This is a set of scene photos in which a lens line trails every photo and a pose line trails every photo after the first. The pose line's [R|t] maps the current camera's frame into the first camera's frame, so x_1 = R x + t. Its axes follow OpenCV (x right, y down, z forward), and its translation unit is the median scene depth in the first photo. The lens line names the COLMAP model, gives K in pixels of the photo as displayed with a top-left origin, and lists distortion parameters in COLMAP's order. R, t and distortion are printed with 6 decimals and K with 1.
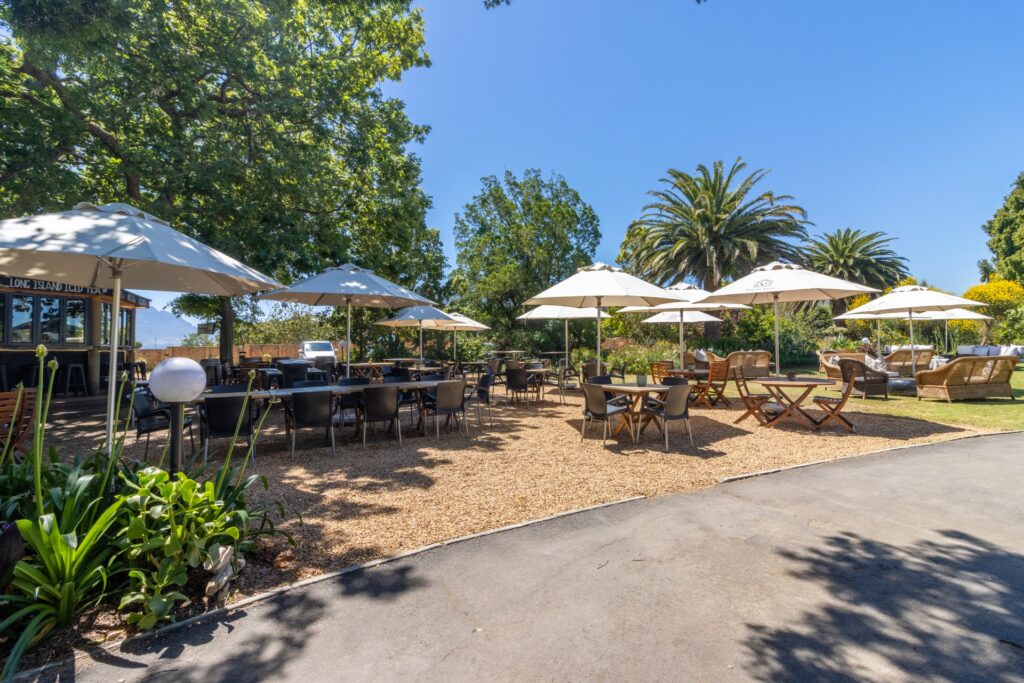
lens RADIAL K [[489.3, 0, 512.0], [0, 489.3, 341.5], [0, 0, 1]] dist [-0.000374, -0.000180]
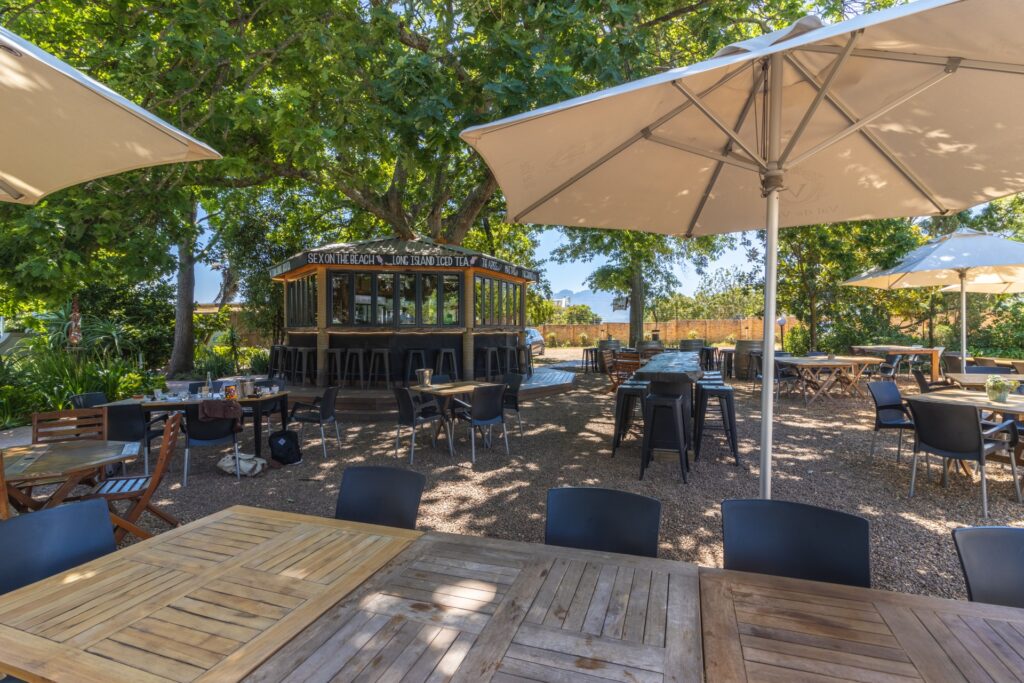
lens RADIAL K [[489.3, 0, 512.0], [0, 489.3, 341.5], [0, 0, 1]] dist [-0.000374, -0.000180]
pose [[0.665348, 0.028174, -0.746001, -0.084328], [0.012935, 0.998703, 0.049254, -0.004231], [0.746421, -0.042421, 0.664120, 0.257337]]
